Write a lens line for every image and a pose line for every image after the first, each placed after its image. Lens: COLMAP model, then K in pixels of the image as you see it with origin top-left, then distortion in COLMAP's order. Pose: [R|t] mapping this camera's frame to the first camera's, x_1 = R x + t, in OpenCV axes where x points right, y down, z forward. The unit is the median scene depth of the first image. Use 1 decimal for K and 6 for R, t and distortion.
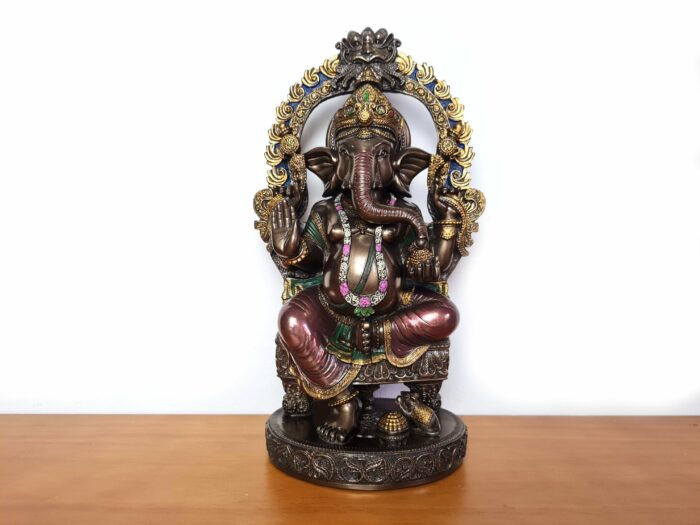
lens RADIAL K [[567.8, 0, 353.1], [0, 567.8, 259.6], [0, 0, 1]] dist [-0.034181, 0.000776]
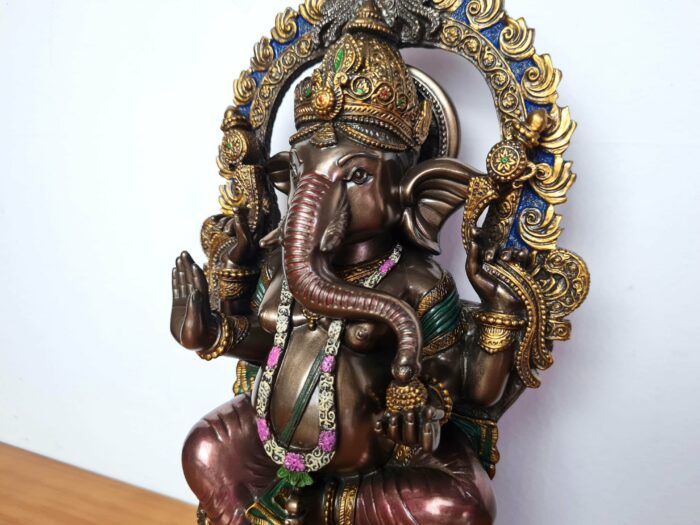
lens RADIAL K [[567.8, 0, 353.1], [0, 567.8, 259.6], [0, 0, 1]] dist [-0.034181, 0.000776]
pose [[0.923022, 0.098904, -0.371817, 0.228110], [-0.070581, 0.993522, 0.089065, -0.149242], [0.378218, -0.055966, 0.924023, 0.505346]]
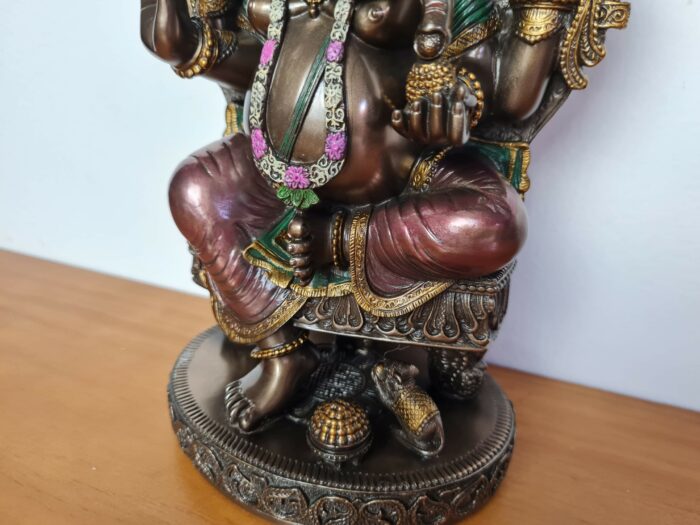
lens RADIAL K [[567.8, 0, 353.1], [0, 567.8, 259.6], [0, 0, 1]] dist [-0.034181, 0.000776]
pose [[0.928860, 0.174456, -0.326778, 0.204131], [-0.062843, 0.943583, 0.325117, -0.011542], [0.365061, -0.281452, 0.887421, 0.552030]]
